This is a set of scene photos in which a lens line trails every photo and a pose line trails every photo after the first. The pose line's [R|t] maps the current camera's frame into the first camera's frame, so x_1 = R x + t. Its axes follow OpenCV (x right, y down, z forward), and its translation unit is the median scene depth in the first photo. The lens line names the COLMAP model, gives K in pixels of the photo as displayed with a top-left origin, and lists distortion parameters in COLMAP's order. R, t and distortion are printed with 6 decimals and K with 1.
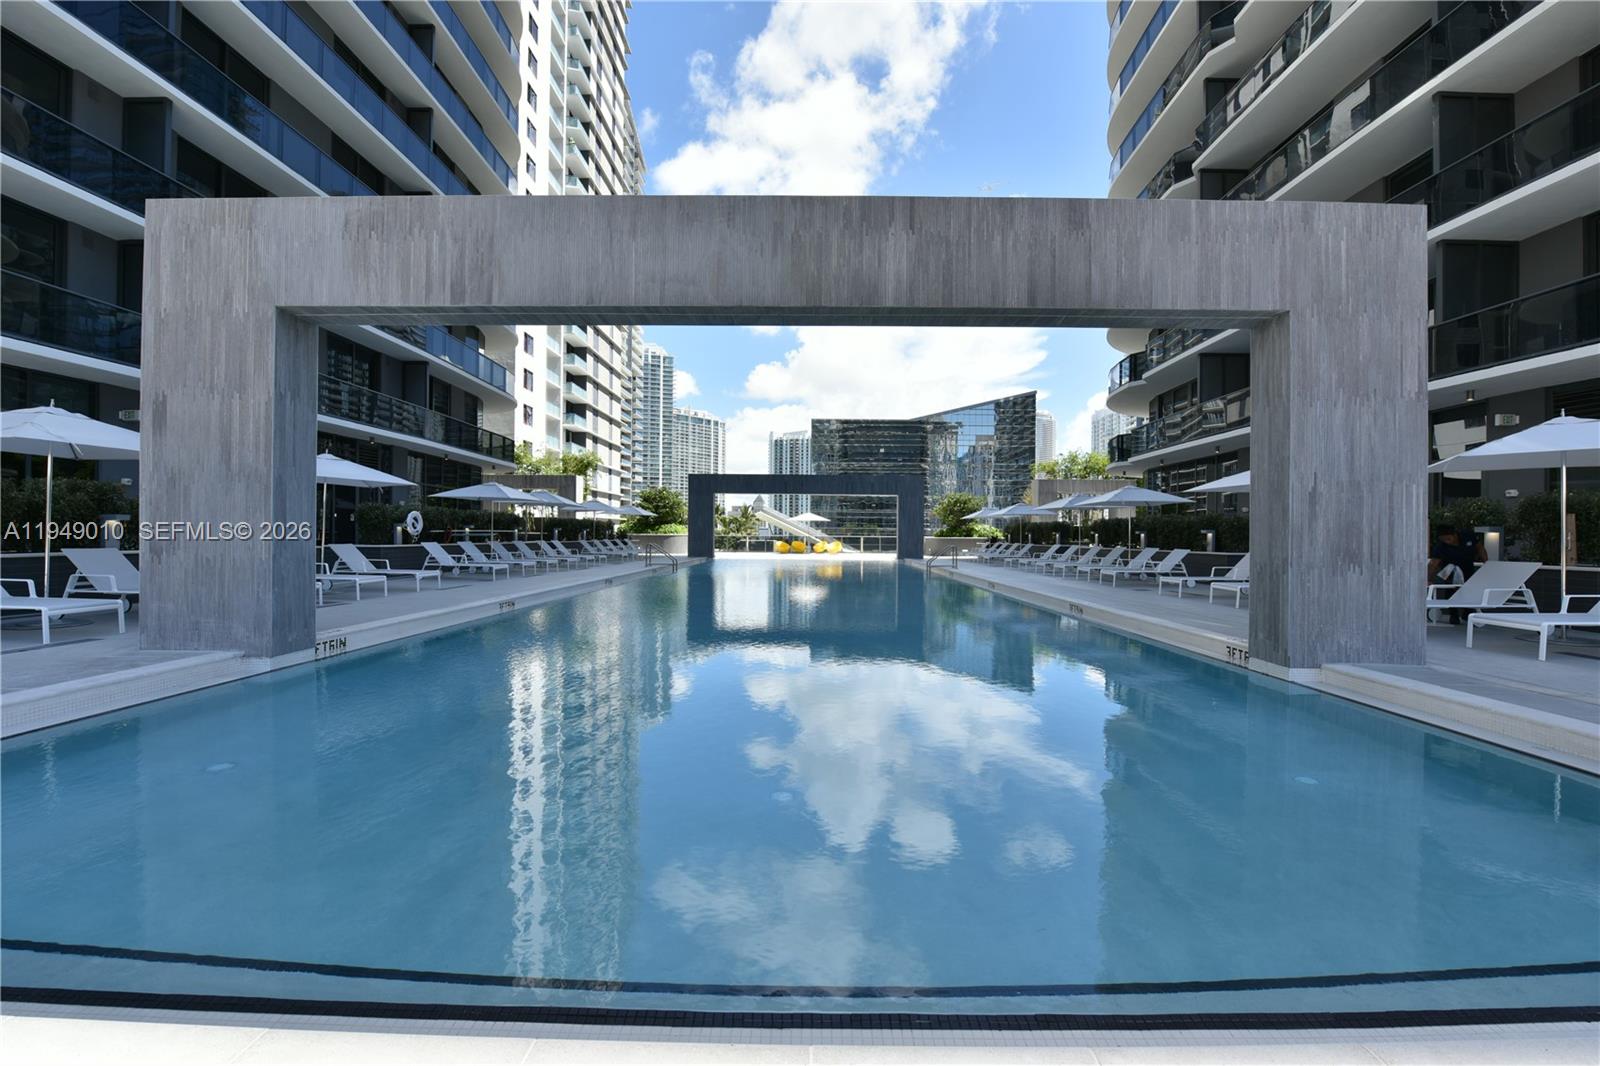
lens RADIAL K [[631.7, 0, 806.4], [0, 631.7, 534.6], [0, 0, 1]] dist [-0.017138, -0.000332]
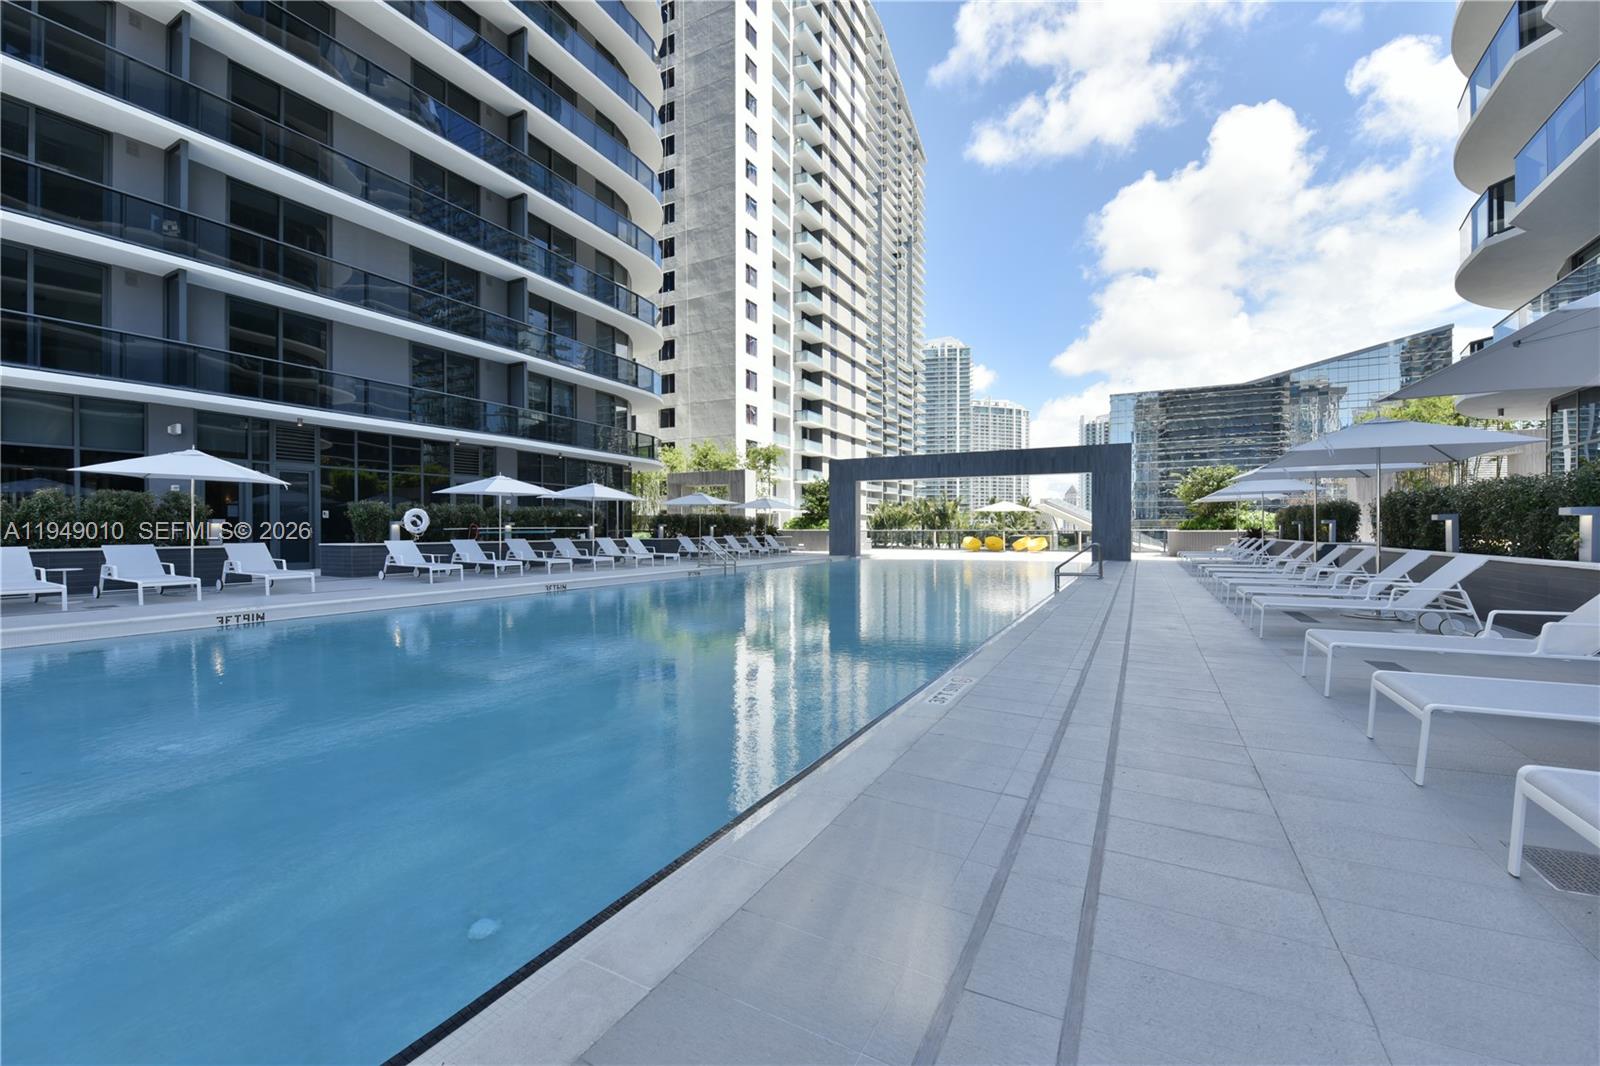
lens RADIAL K [[631.7, 0, 809.4], [0, 631.7, 536.3], [0, 0, 1]] dist [-0.017138, -0.000332]
pose [[0.888116, -0.004219, -0.459601, 0.090910], [0.008760, 0.999932, 0.007748, 0.000900], [0.459537, -0.010907, 0.888092, 0.100505]]
